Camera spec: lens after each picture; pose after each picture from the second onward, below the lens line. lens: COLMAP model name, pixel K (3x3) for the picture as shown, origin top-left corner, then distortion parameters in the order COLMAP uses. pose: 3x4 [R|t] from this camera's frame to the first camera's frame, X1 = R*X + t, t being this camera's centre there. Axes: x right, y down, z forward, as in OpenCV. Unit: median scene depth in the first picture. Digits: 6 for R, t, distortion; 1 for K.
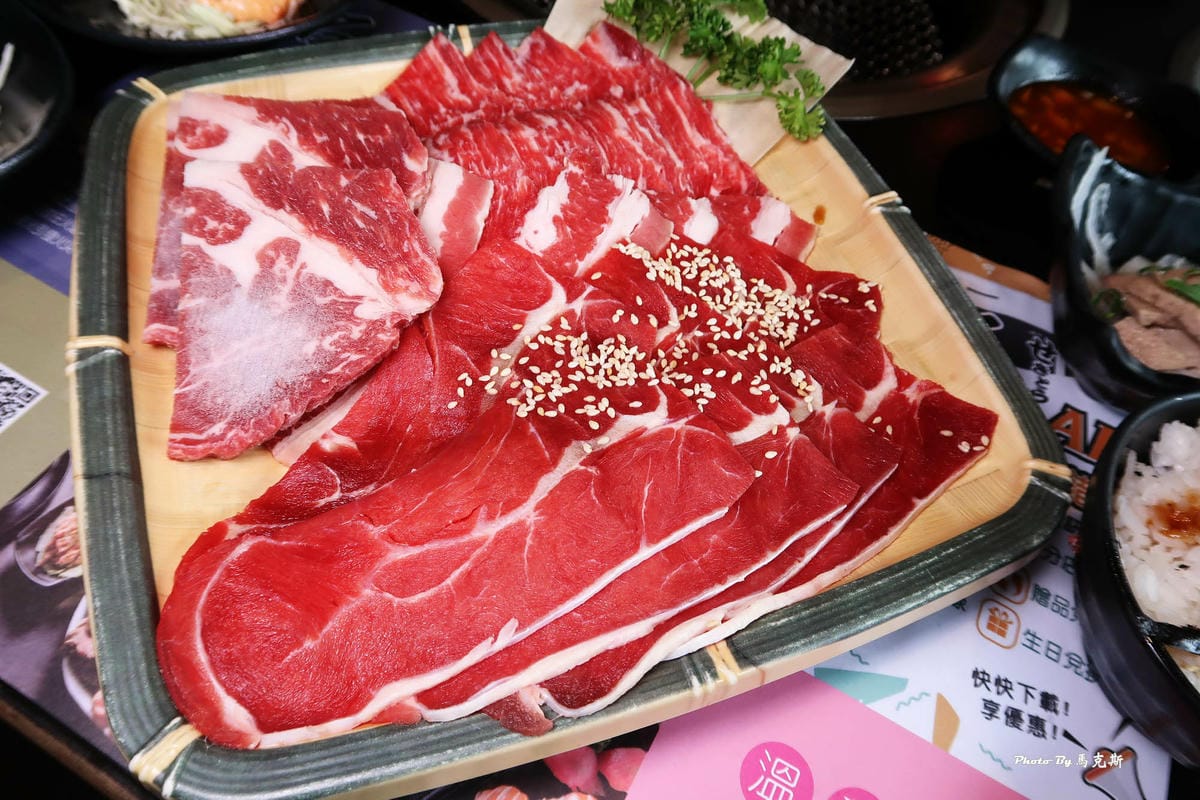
lens RADIAL K [[822.6, 0, 600.0], [0, 822.6, 400.0], [0, 0, 1]] dist [-0.023339, 0.011141]
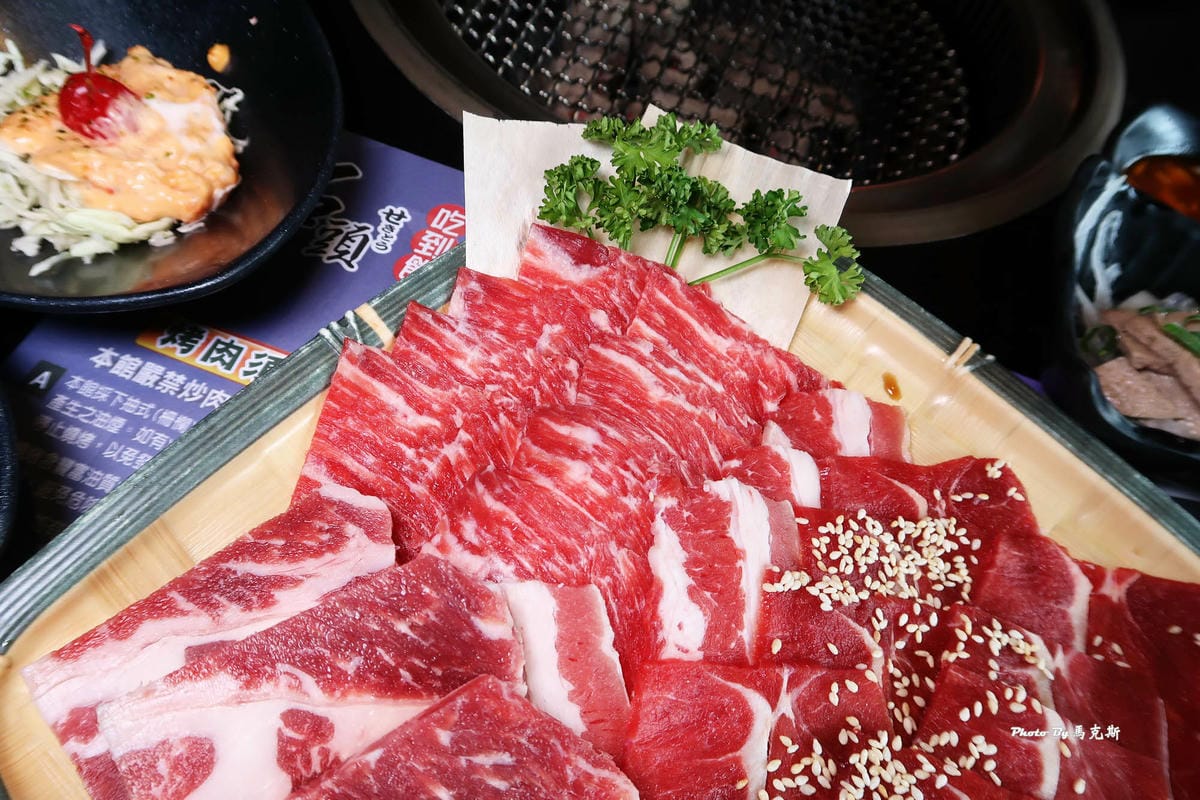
lens RADIAL K [[822.6, 0, 600.0], [0, 822.6, 400.0], [0, 0, 1]] dist [-0.023339, 0.011141]
pose [[0.881985, -0.394064, 0.258488, -0.249879], [0.356260, 0.916552, 0.181690, -0.546390], [-0.308515, -0.068159, 0.948774, 0.345565]]
